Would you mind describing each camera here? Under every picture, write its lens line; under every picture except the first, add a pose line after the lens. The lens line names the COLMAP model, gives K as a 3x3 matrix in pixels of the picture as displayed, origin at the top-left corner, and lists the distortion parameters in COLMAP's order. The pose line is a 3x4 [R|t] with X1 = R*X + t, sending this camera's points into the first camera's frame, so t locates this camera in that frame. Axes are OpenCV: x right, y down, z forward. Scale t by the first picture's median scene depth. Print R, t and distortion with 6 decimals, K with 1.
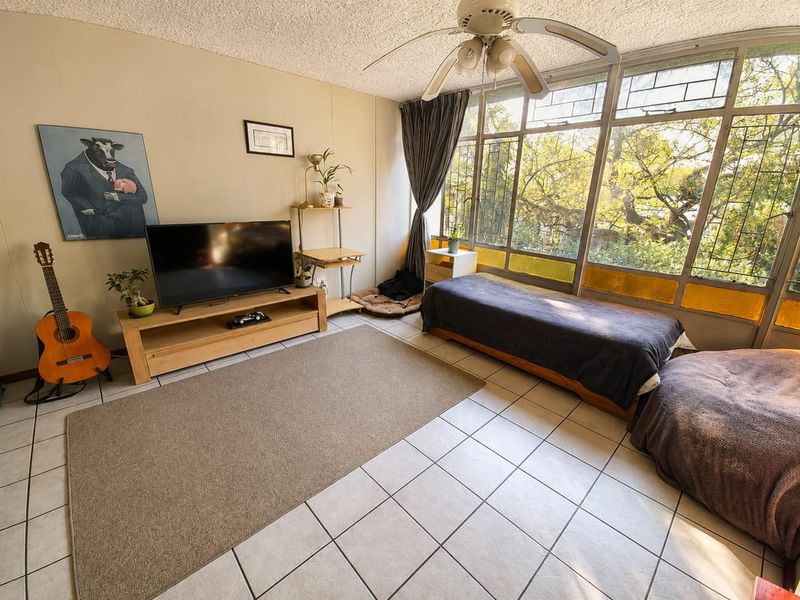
lens RADIAL K [[329.5, 0, 400.0], [0, 329.5, 300.0], [0, 0, 1]] dist [-0.001870, -0.000199]
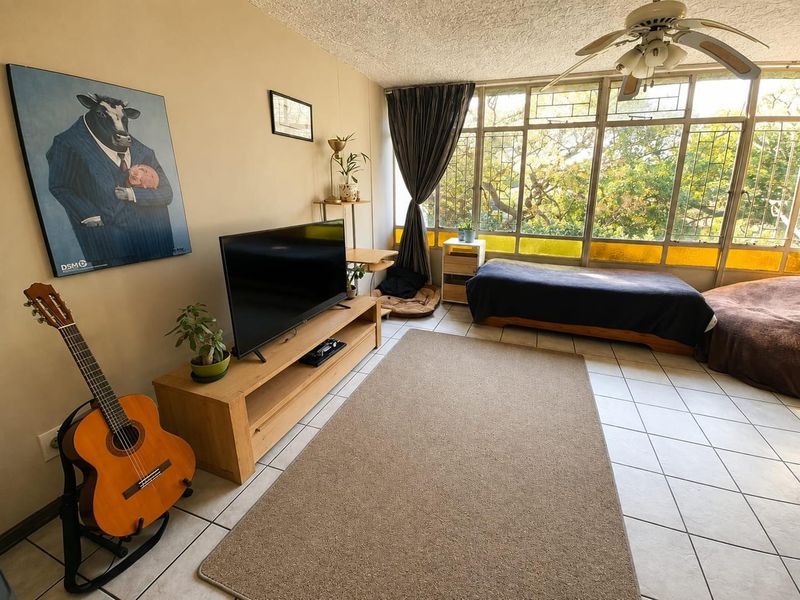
lens RADIAL K [[340.5, 0, 403.0], [0, 340.5, 287.7], [0, 0, 1]] dist [0.000346, -0.000175]
pose [[0.888638, -0.146802, 0.434478, -0.678538], [0.156905, 0.987531, 0.012752, -0.069925], [-0.430932, 0.056839, 0.900592, 0.216912]]
